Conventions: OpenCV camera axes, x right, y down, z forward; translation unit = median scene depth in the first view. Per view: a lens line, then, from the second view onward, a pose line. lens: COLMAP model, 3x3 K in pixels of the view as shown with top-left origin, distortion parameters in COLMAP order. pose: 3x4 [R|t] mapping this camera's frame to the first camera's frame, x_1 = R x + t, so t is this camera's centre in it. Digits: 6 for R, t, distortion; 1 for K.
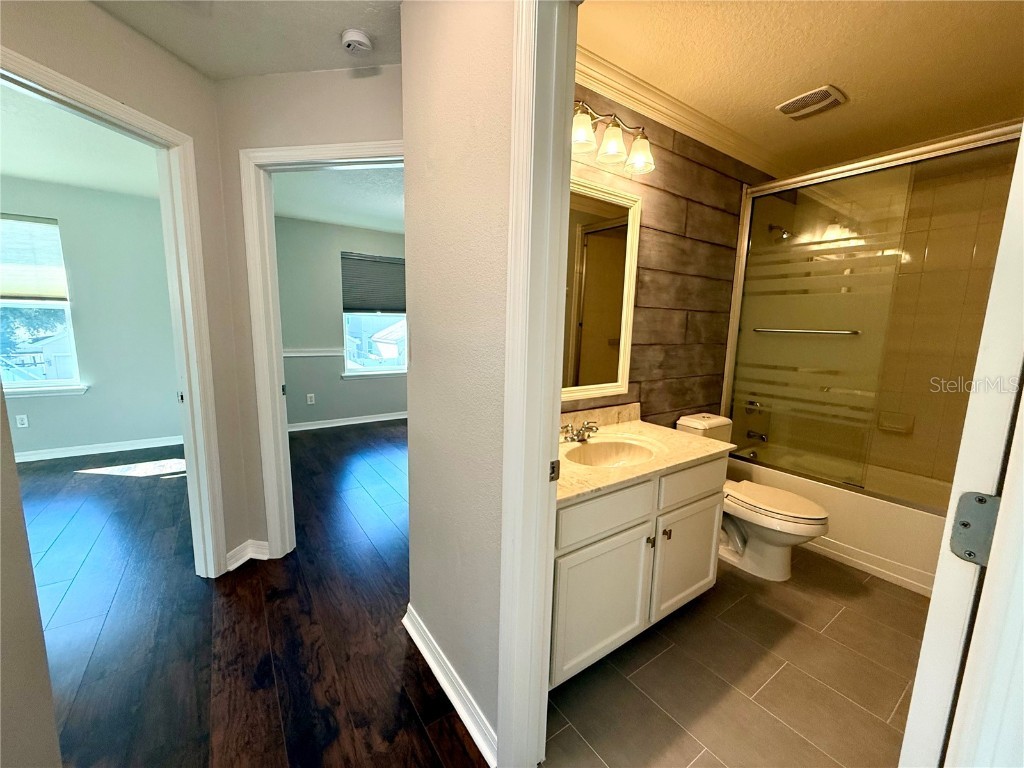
lens RADIAL K [[408.8, 0, 511.2], [0, 408.8, 385.9], [0, 0, 1]] dist [0.000887, 0.000152]
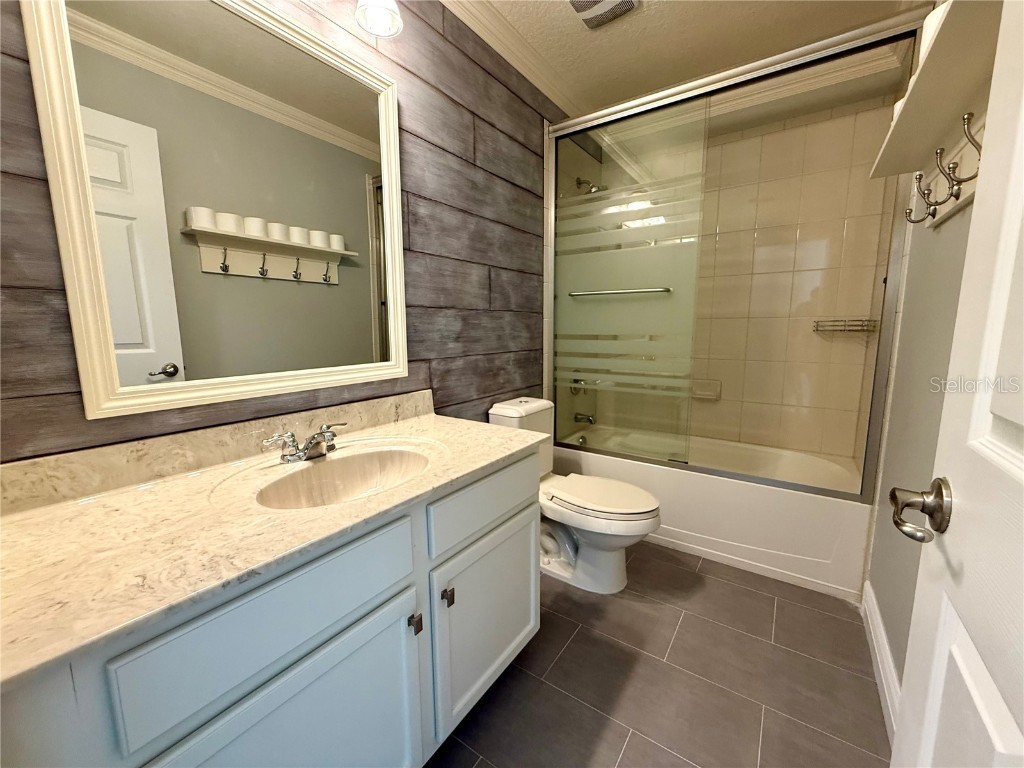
lens RADIAL K [[408.8, 0, 511.2], [0, 408.8, 385.9], [0, 0, 1]] dist [0.000887, 0.000152]
pose [[0.937552, -0.078305, 0.338918, 0.203830], [0.079206, 0.996795, 0.011196, 0.038139], [-0.338708, 0.016347, 0.940749, 0.280528]]
